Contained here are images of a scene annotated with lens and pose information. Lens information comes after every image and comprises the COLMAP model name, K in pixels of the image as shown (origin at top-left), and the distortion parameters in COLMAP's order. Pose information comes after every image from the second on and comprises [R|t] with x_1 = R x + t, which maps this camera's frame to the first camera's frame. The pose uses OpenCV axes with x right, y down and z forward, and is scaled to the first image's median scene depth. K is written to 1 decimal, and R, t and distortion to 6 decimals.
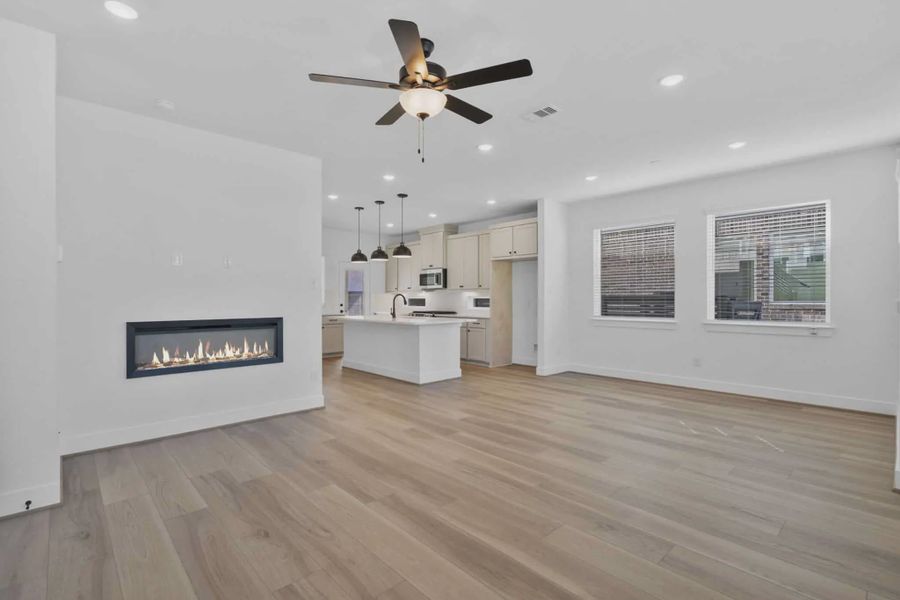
lens RADIAL K [[415.4, 0, 450.0], [0, 415.4, 300.0], [0, 0, 1]] dist [-0.000269, -0.000023]
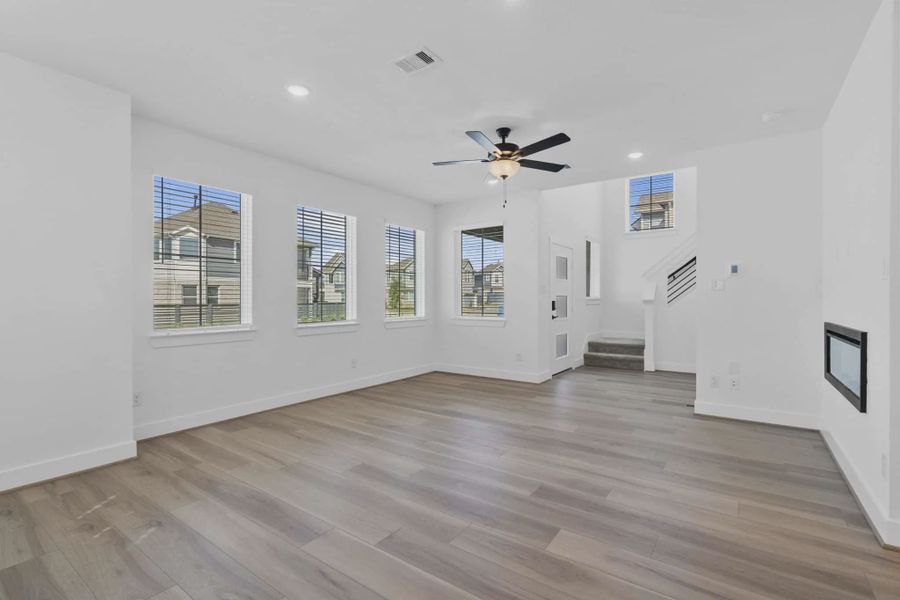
lens RADIAL K [[415.4, 0, 450.0], [0, 415.4, 300.0], [0, 0, 1]] dist [-0.000269, -0.000023]
pose [[-0.977698, 0.001670, -0.210009, 0.361381], [-0.000259, 0.999958, 0.009157, -0.009552], [0.210016, 0.009007, -0.977657, 1.988021]]
